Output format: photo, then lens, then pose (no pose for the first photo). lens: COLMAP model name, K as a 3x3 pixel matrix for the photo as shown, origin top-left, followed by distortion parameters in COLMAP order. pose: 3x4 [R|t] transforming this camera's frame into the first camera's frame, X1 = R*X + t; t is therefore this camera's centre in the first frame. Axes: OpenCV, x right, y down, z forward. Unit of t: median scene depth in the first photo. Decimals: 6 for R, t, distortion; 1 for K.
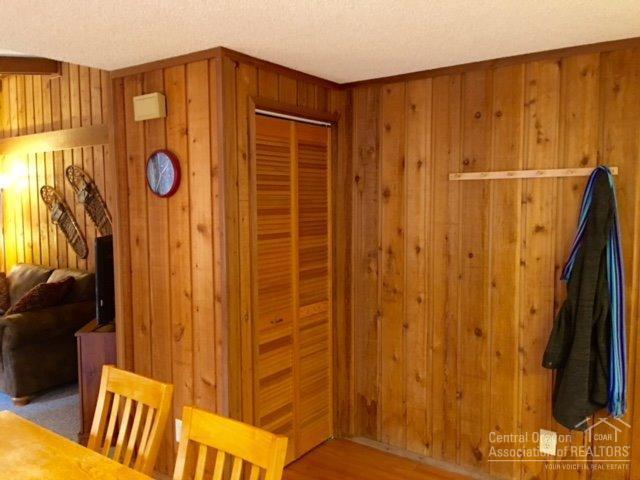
lens RADIAL K [[542.4, 0, 317.8], [0, 542.4, 239.9], [0, 0, 1]] dist [0.093961, -0.162206]
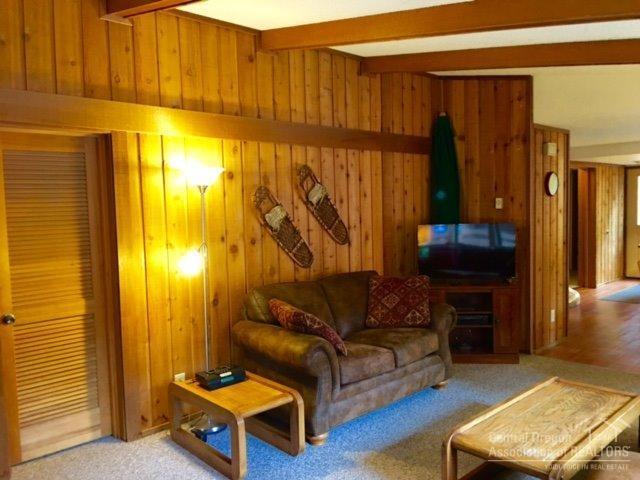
lens RADIAL K [[542.4, 0, 317.8], [0, 542.4, 239.9], [0, 0, 1]] dist [0.093961, -0.162206]
pose [[0.180489, -0.062249, 0.981605, -1.338228], [0.097361, 0.994225, 0.045148, -0.051410], [-0.978747, 0.087421, 0.185507, 0.830841]]
